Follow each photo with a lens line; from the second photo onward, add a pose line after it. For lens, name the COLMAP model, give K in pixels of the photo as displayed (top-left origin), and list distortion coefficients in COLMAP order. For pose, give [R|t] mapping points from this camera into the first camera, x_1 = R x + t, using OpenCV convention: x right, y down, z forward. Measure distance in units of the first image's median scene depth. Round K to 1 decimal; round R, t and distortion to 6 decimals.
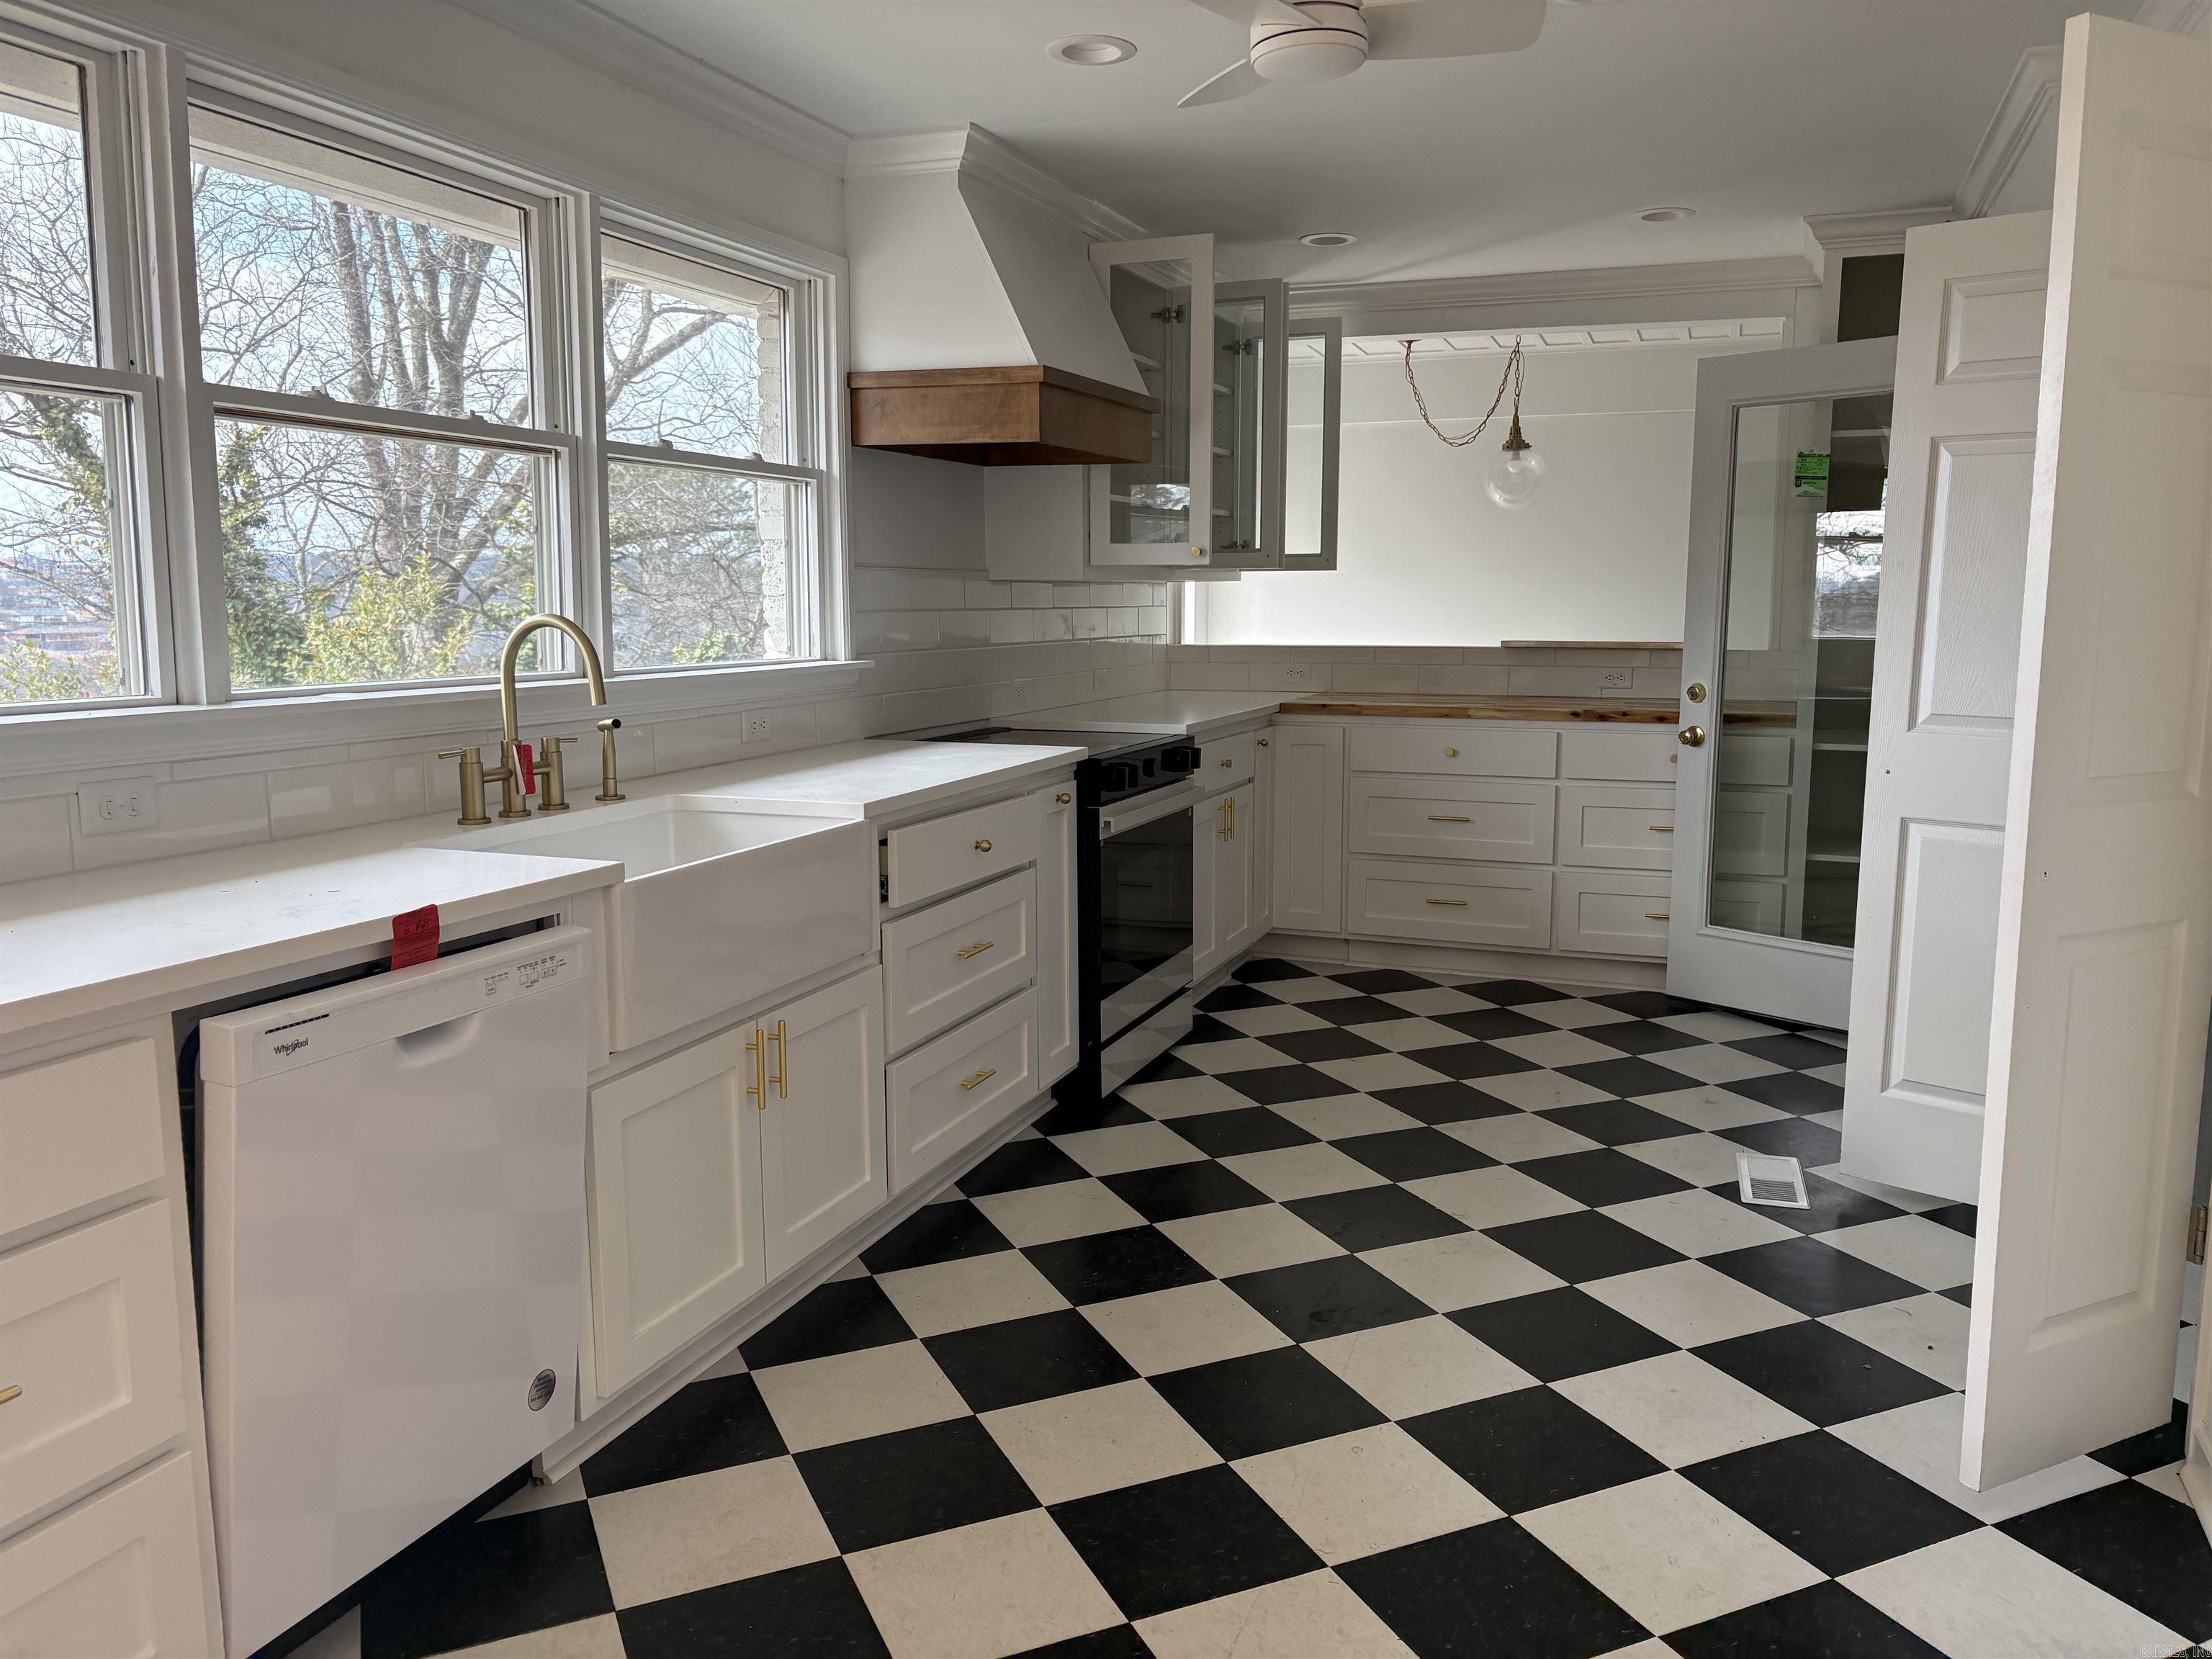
lens RADIAL K [[1668.2, 0, 1113.5], [0, 1668.2, 821.2], [0, 0, 1]] dist [0.068655, -0.237405]
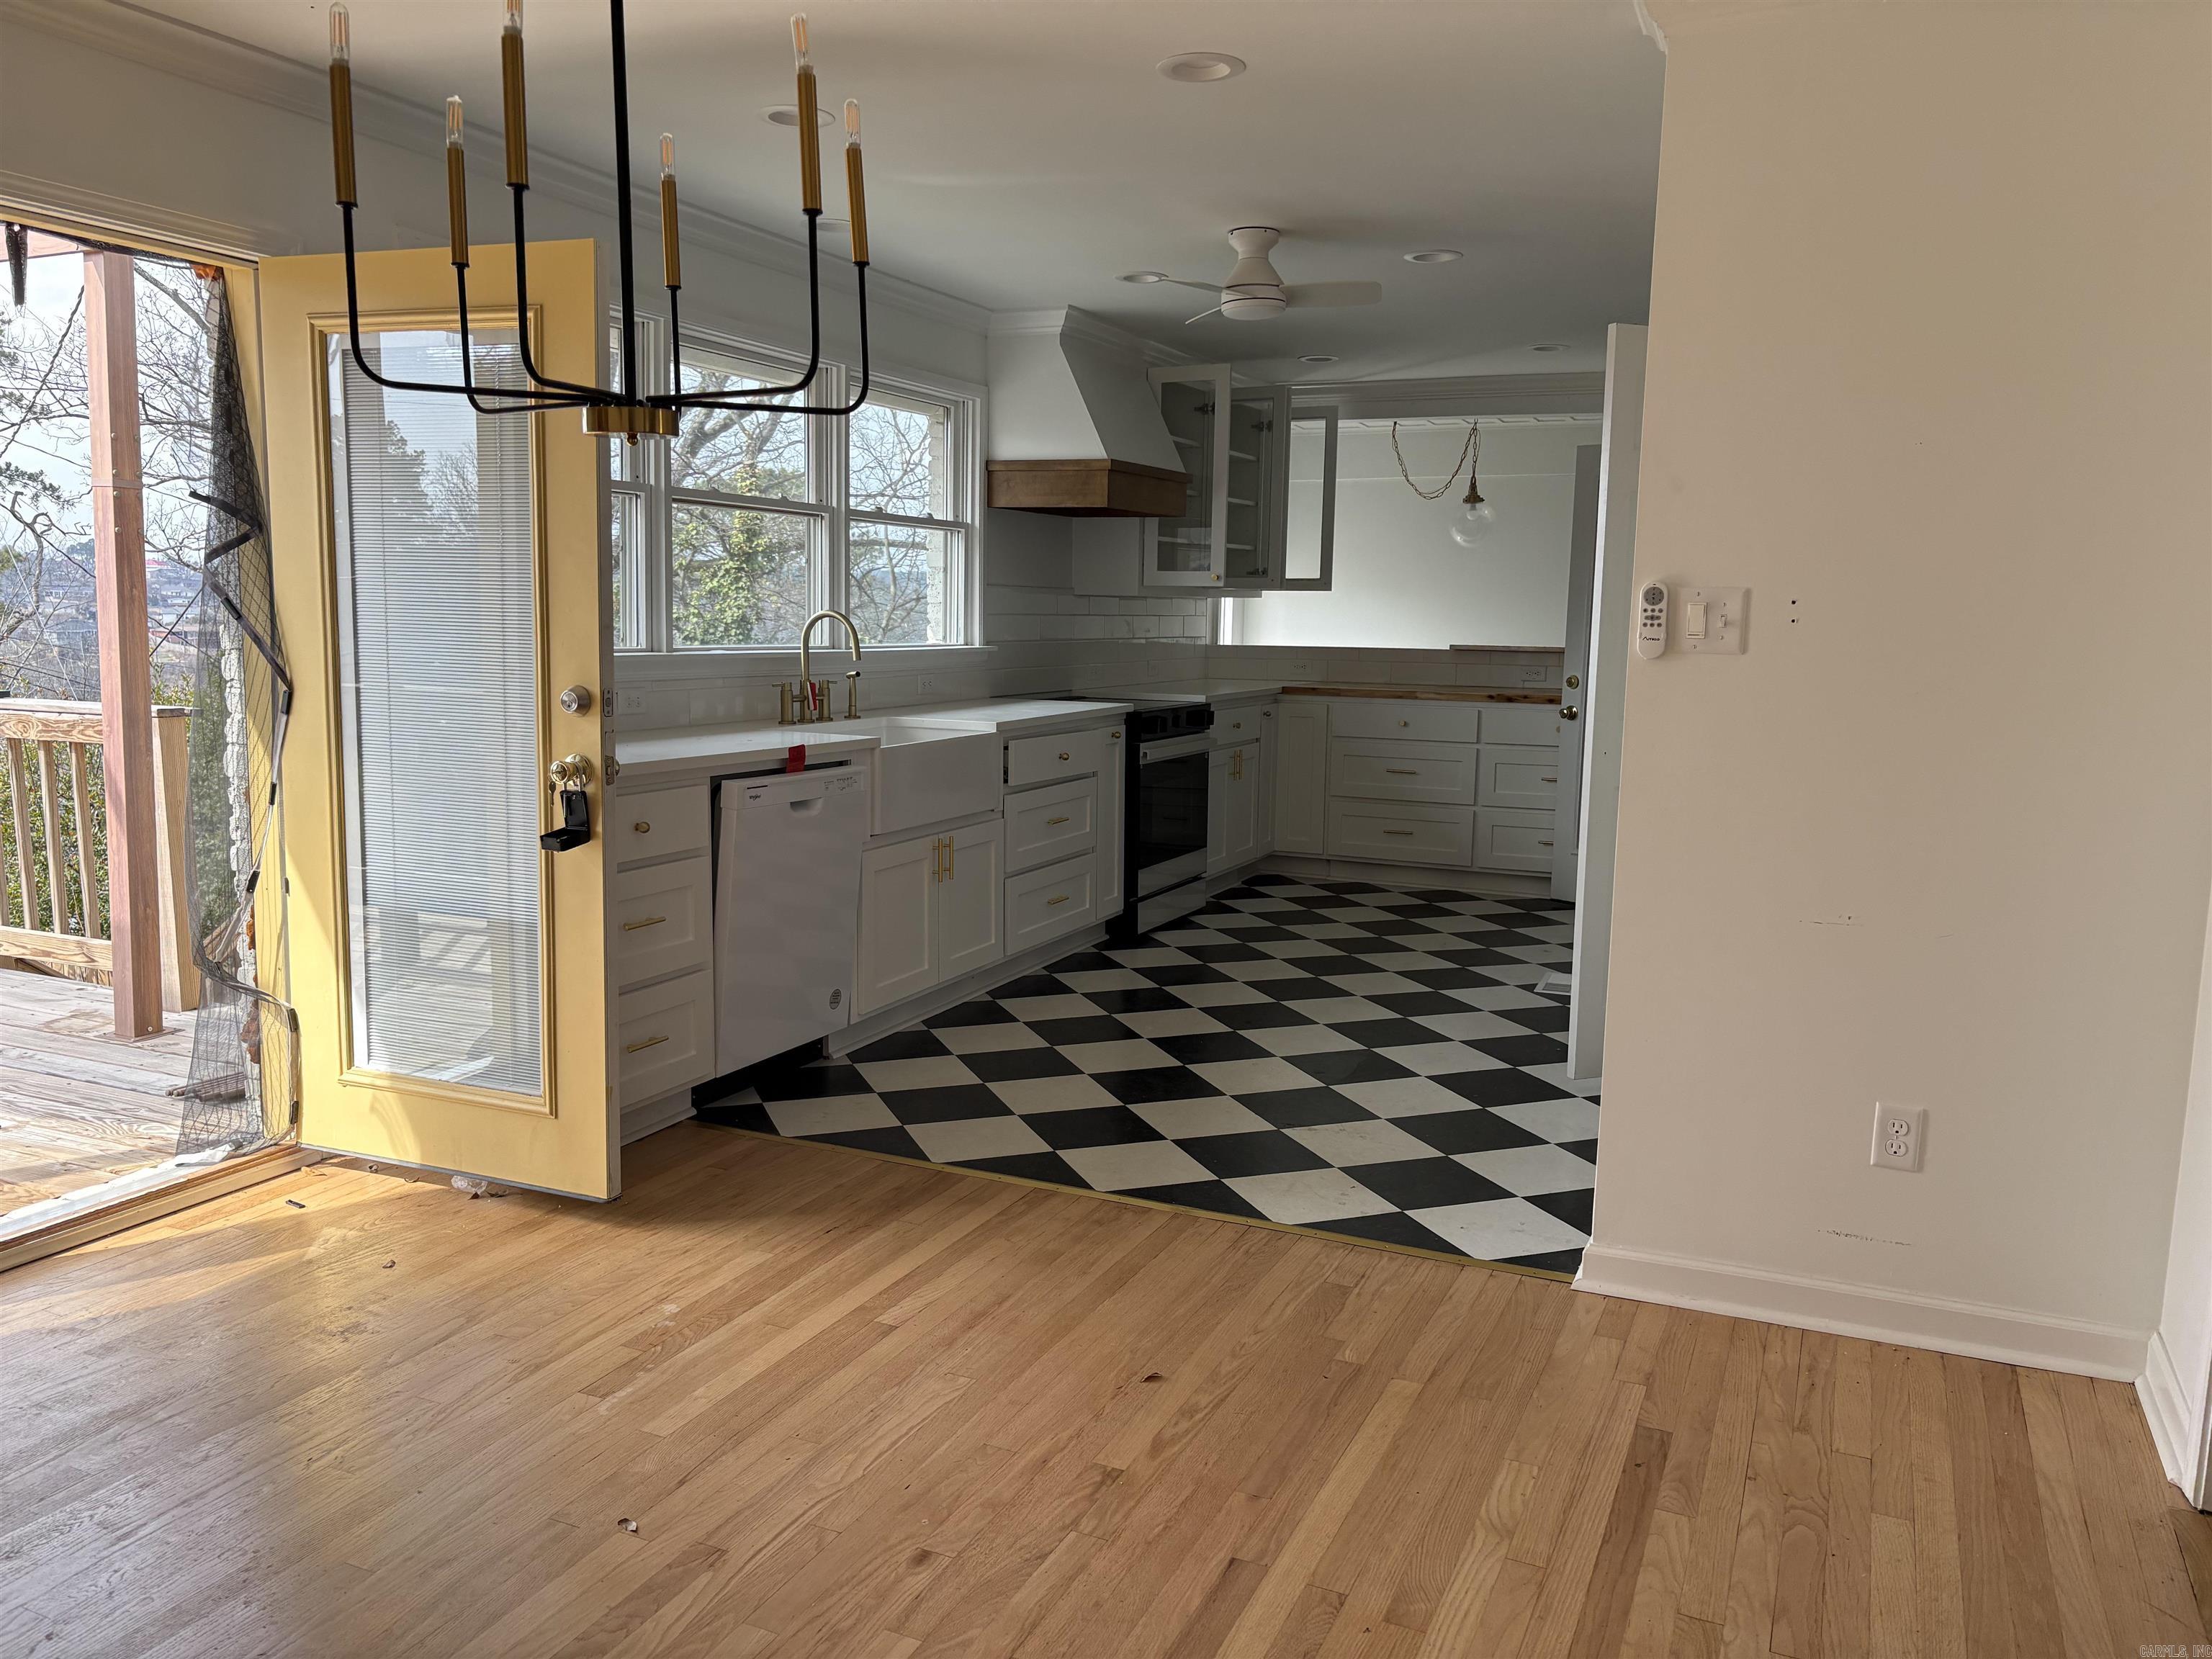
lens RADIAL K [[1674.8, 0, 1098.7], [0, 1674.8, 830.7], [0, 0, 1]] dist [0.076986, -0.084871]
pose [[0.997779, 0.024598, -0.061905, 0.050919], [-0.024786, 0.999690, -0.002266, 0.077108], [0.061830, 0.003795, 0.998079, -0.549676]]
